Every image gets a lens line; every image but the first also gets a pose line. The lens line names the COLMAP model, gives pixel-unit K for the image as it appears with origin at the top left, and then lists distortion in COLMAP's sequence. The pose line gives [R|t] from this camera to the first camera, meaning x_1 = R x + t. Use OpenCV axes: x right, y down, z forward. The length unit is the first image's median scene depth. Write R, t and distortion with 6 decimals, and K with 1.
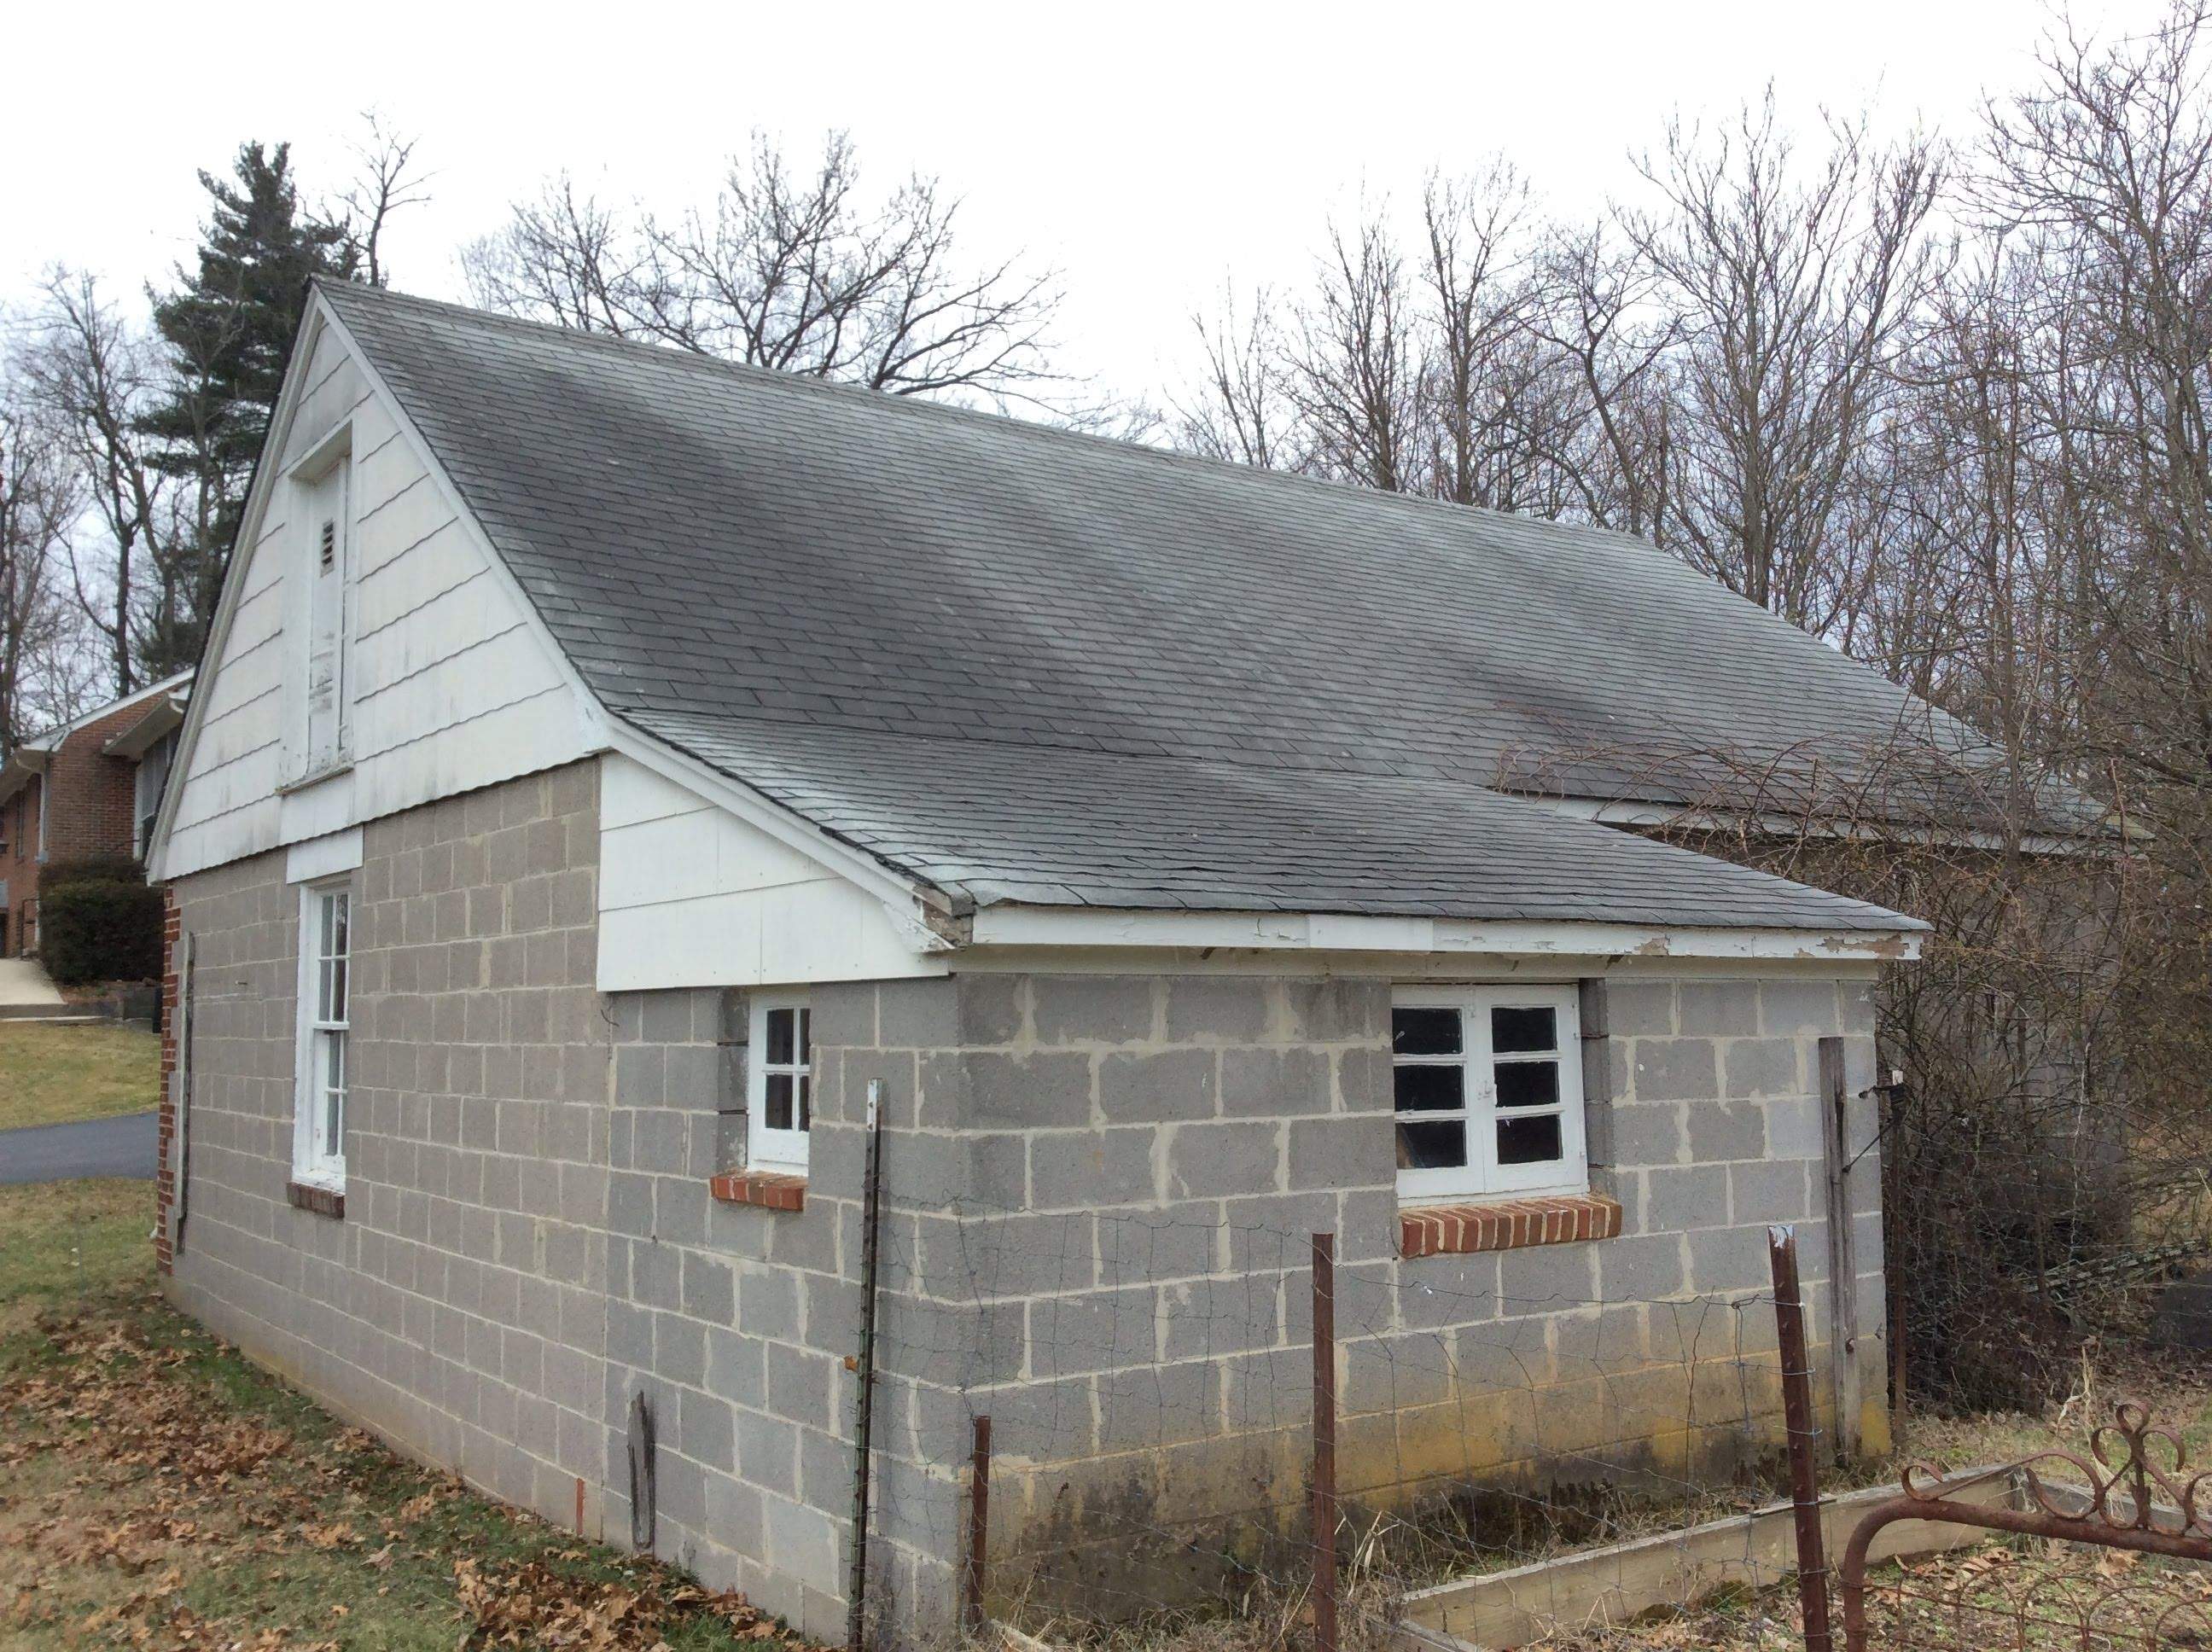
lens RADIAL K [[2027.2, 0, 1106.0], [0, 2027.2, 826.0], [0, 0, 1]] dist [0.145927, -0.311477]
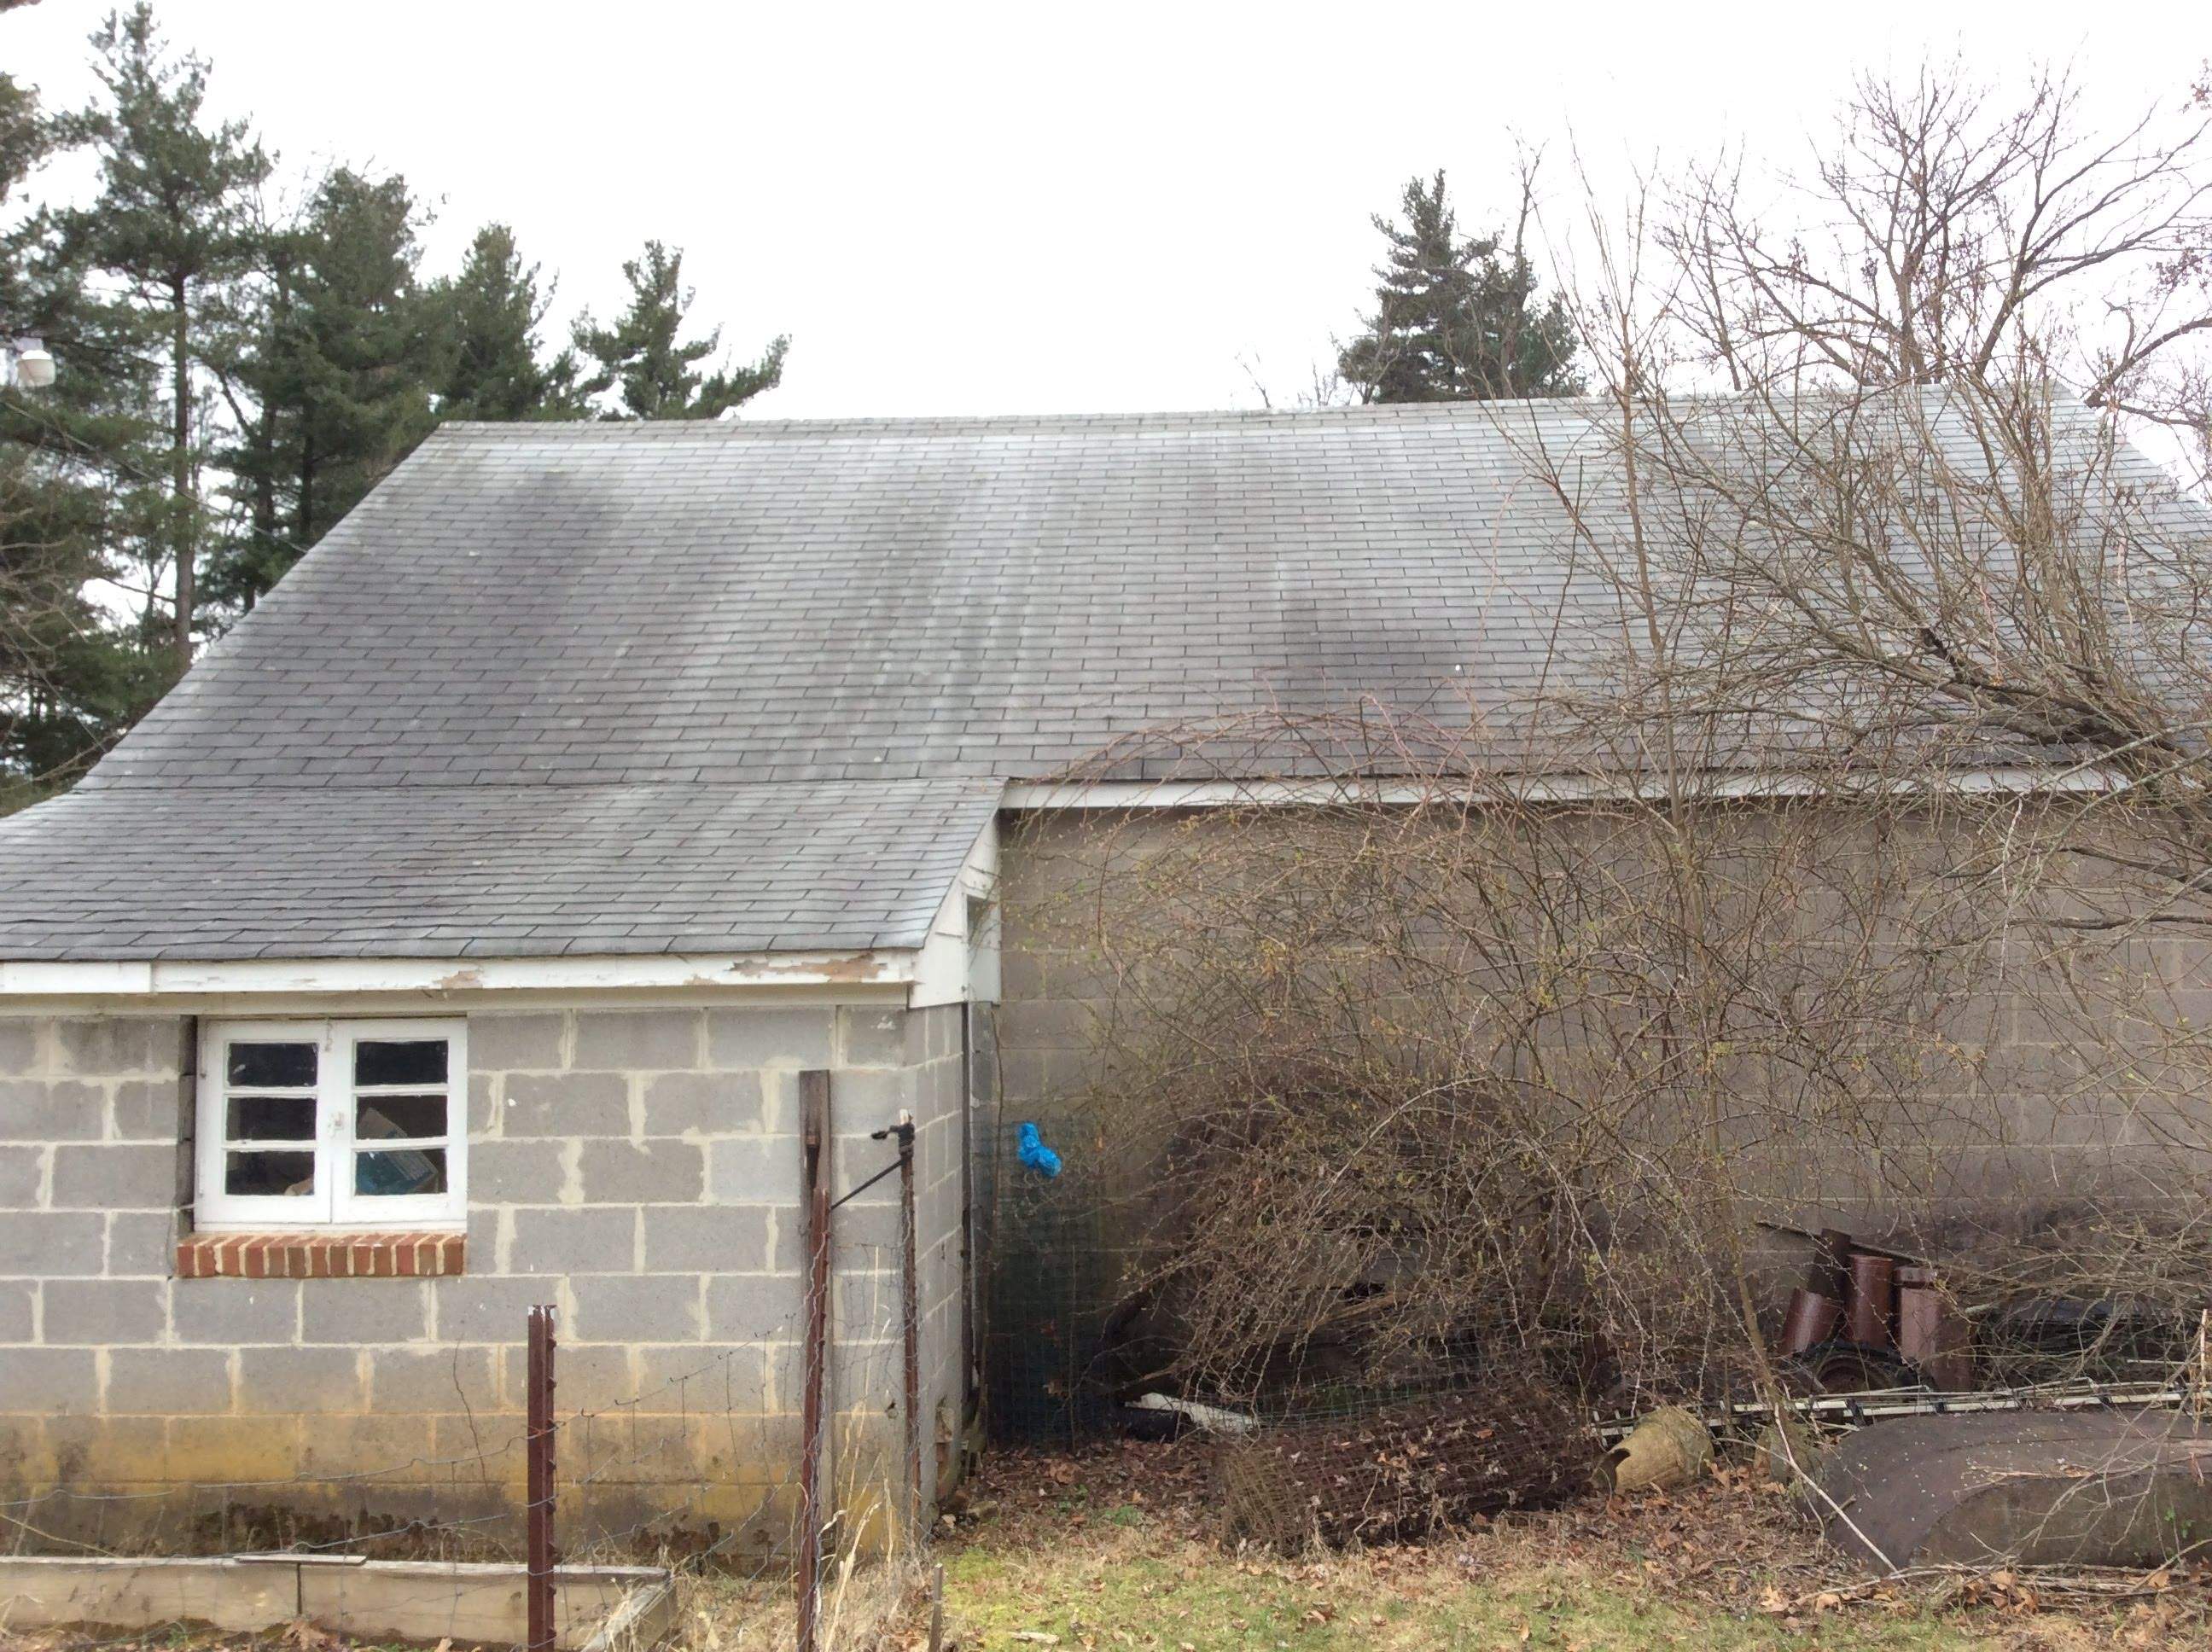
lens RADIAL K [[2027.2, 0, 1106.0], [0, 2027.2, 826.0], [0, 0, 1]] dist [0.145927, -0.311477]
pose [[0.776305, -0.049813, -0.628386, 1.139492], [0.061543, 0.998100, -0.003090, 0.008389], [0.627346, -0.036274, 0.777895, 0.445854]]
